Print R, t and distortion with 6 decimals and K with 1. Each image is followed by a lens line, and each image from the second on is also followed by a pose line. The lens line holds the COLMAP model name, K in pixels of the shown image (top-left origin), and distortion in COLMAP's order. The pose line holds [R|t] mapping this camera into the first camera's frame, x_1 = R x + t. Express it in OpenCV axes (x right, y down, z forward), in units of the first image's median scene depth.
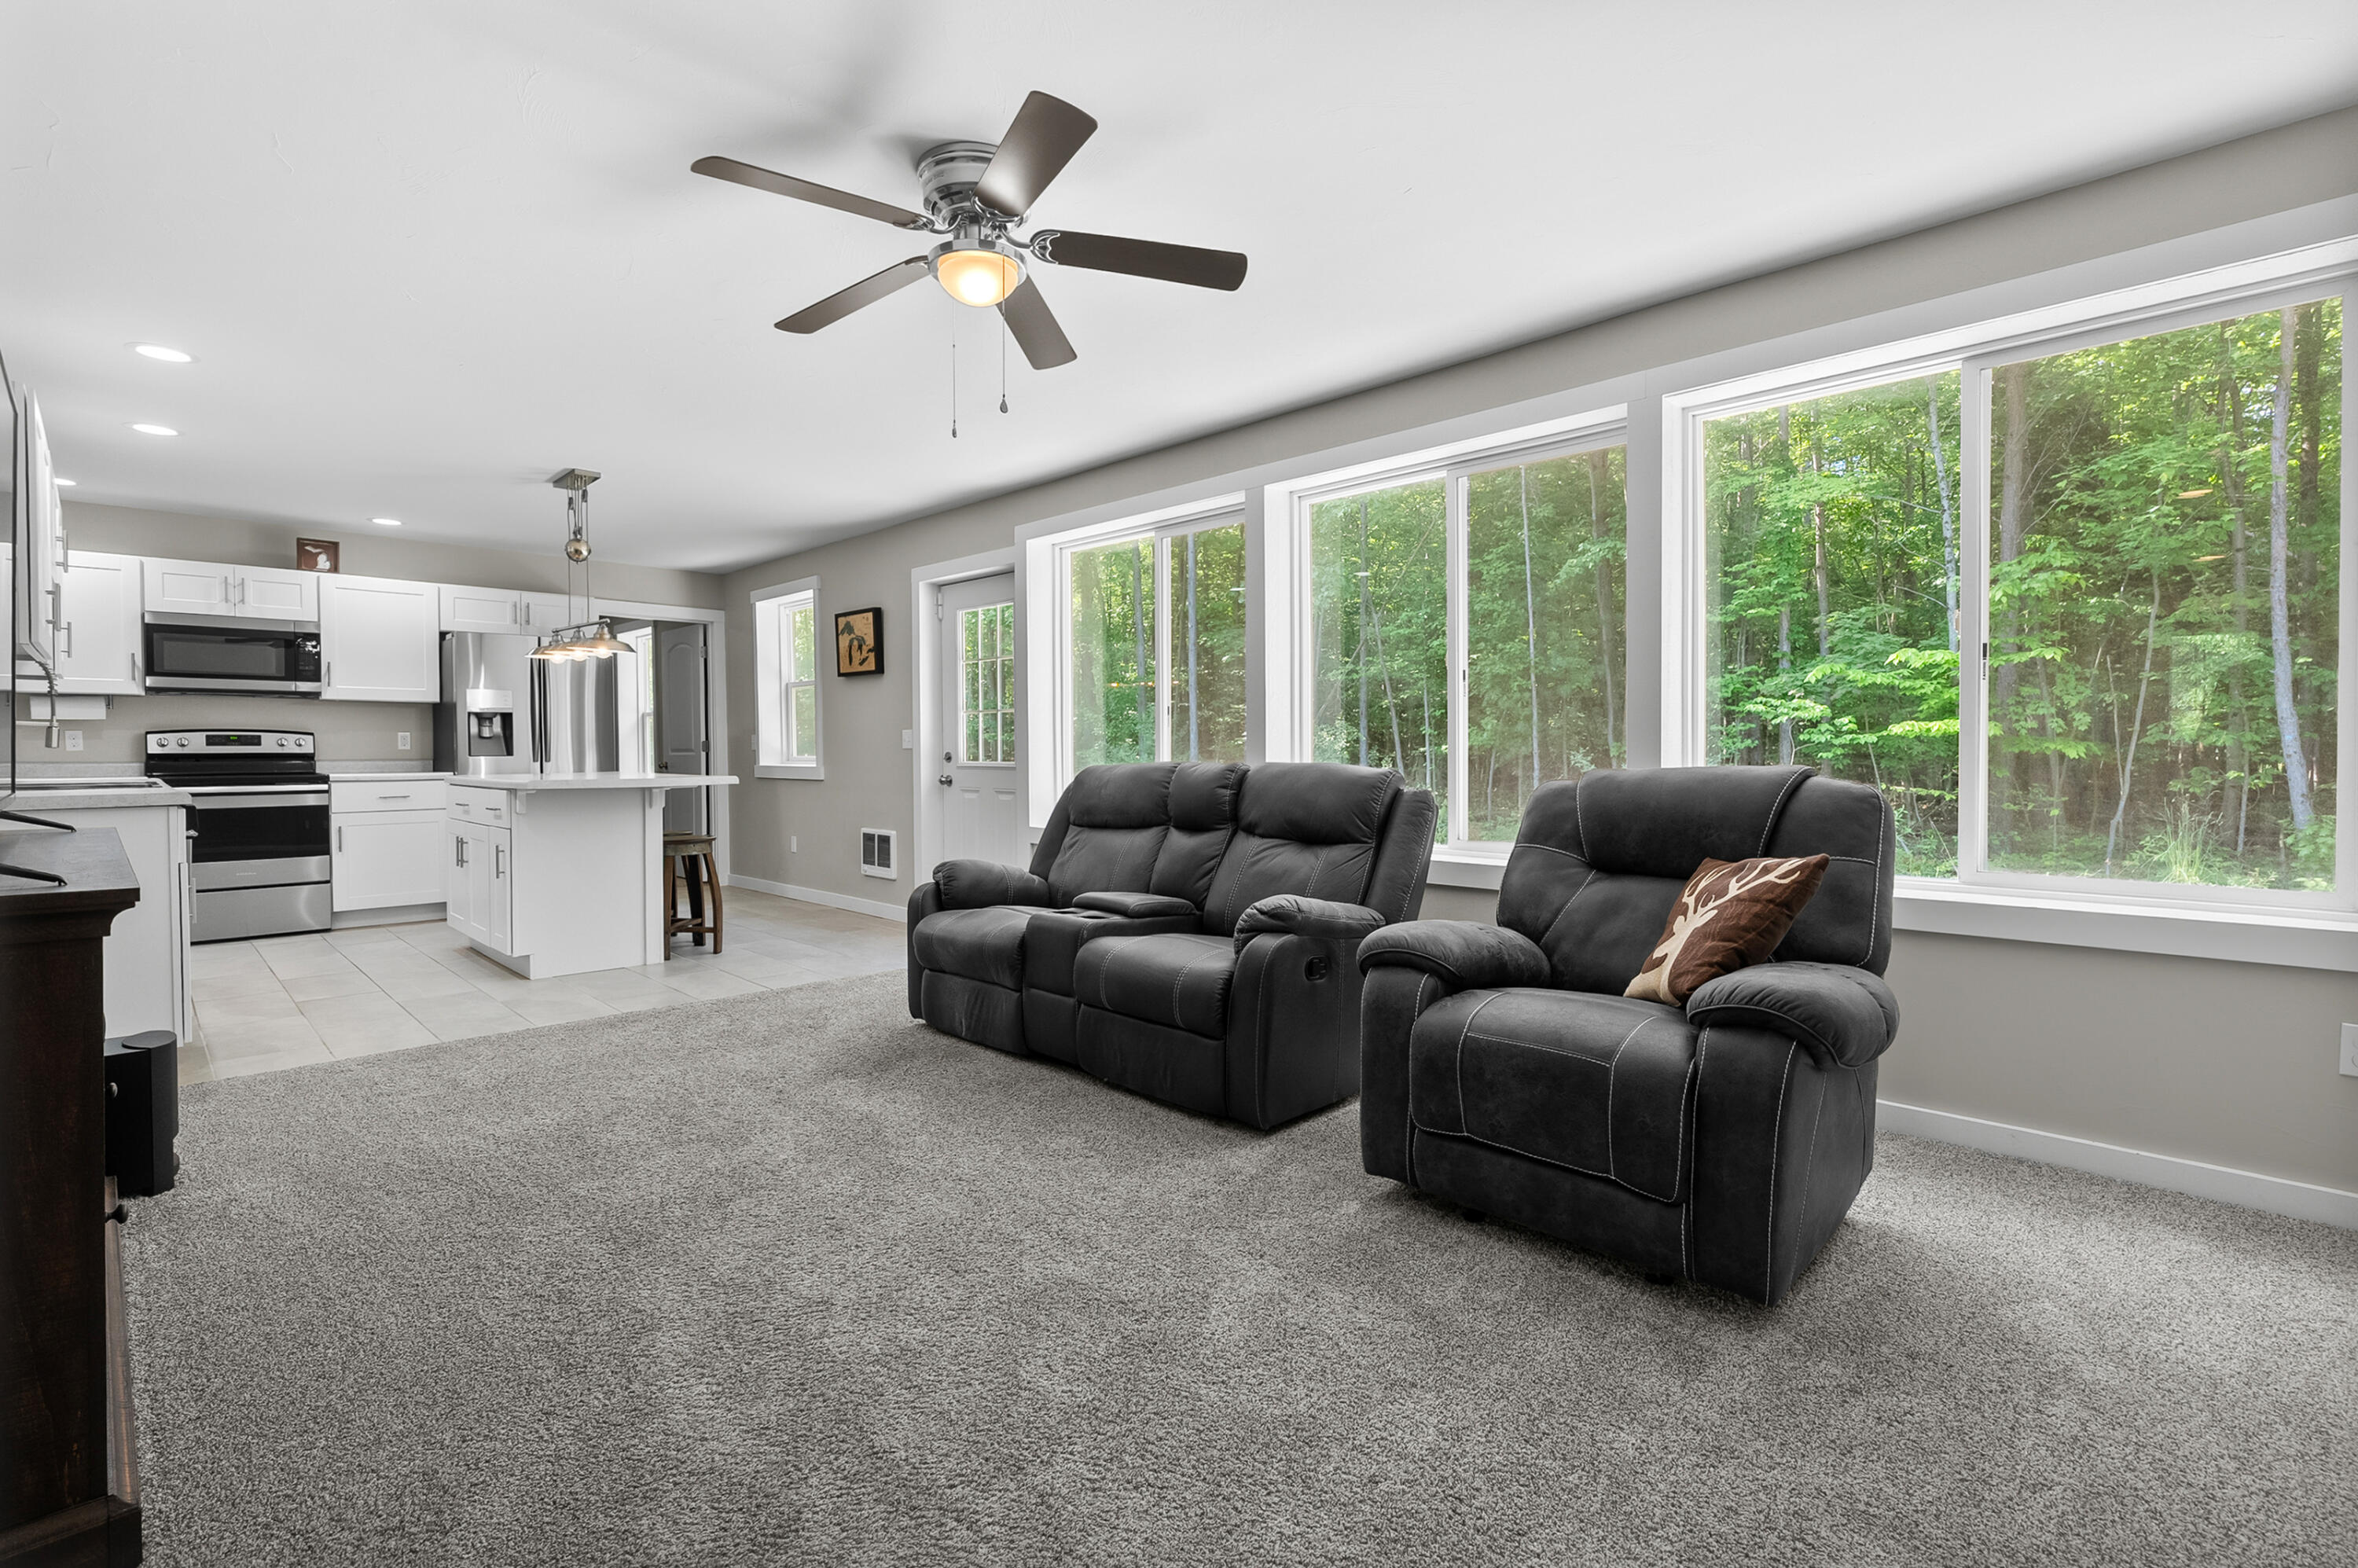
lens RADIAL K [[1063.2, 0, 1174.9], [0, 1063.2, 773.4], [0, 0, 1]] dist [-0.001759, -0.000279]
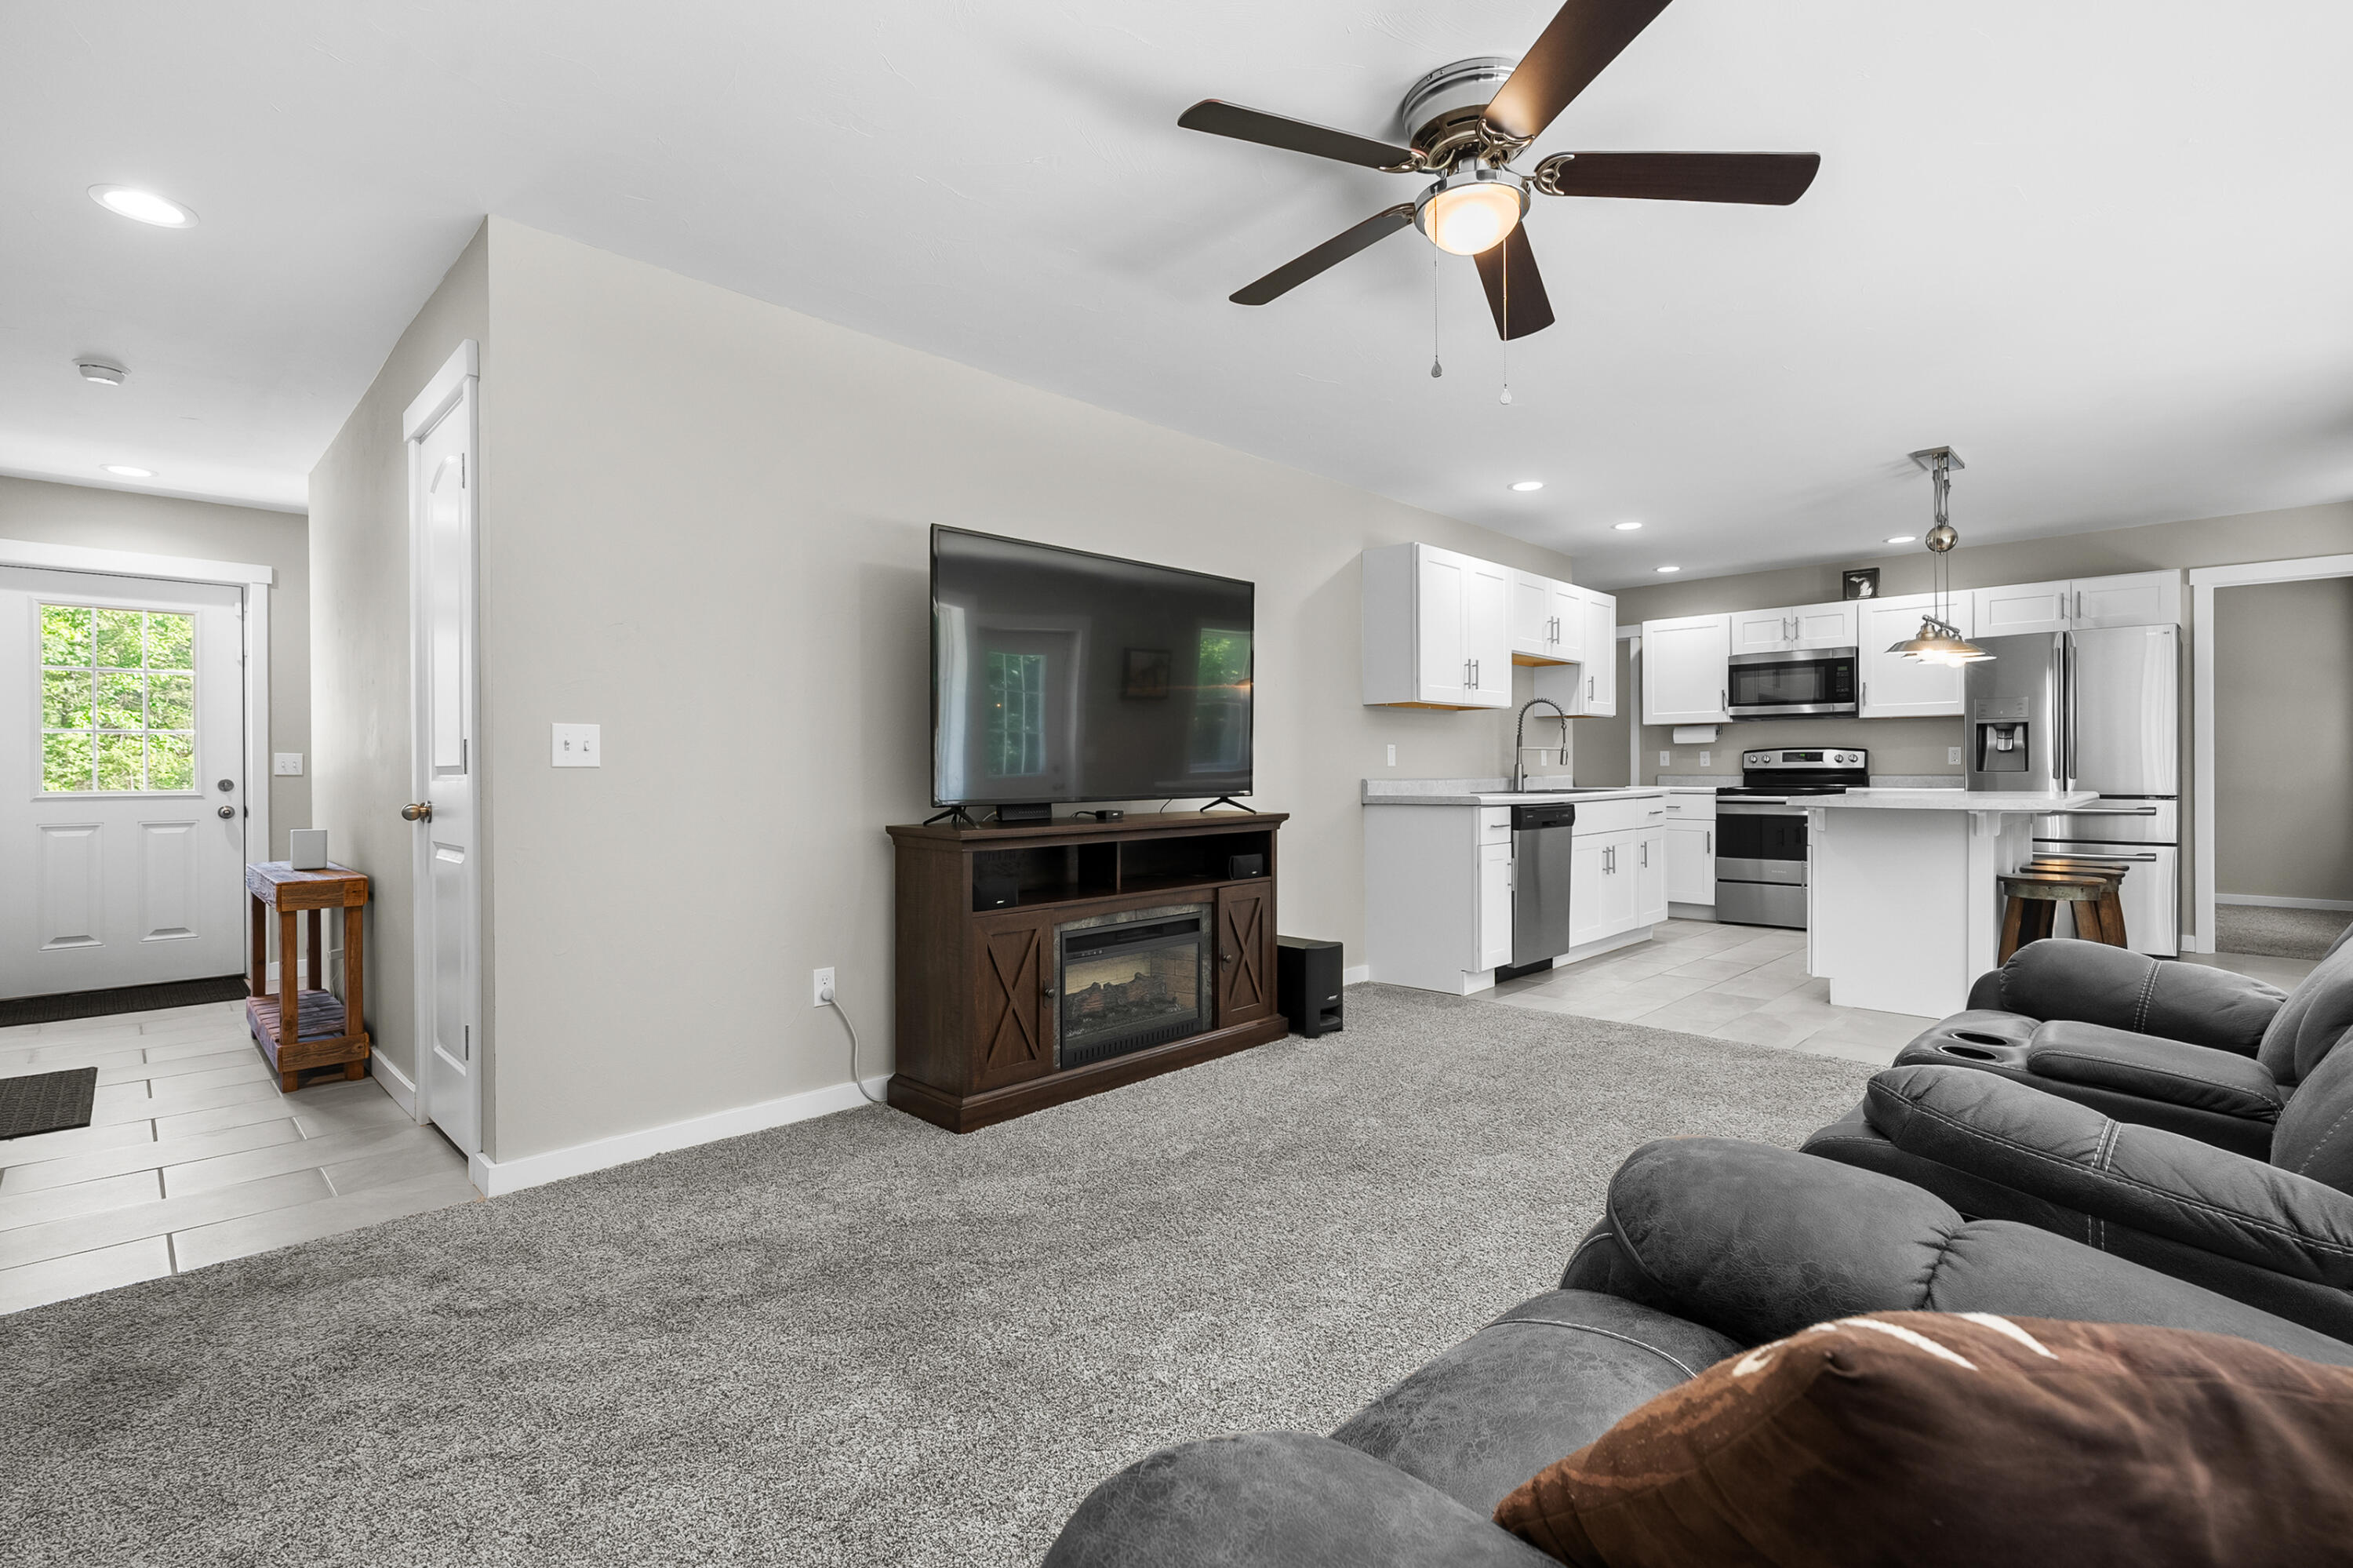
lens RADIAL K [[1061.0, 0, 1169.6], [0, 1061.0, 788.0], [0, 0, 1]] dist [-0.001759, -0.000279]
pose [[0.006588, 0.020946, -0.999759, 0.275786], [-0.018919, 0.999604, 0.020818, -0.008614], [0.999799, 0.018778, 0.006982, 0.310377]]
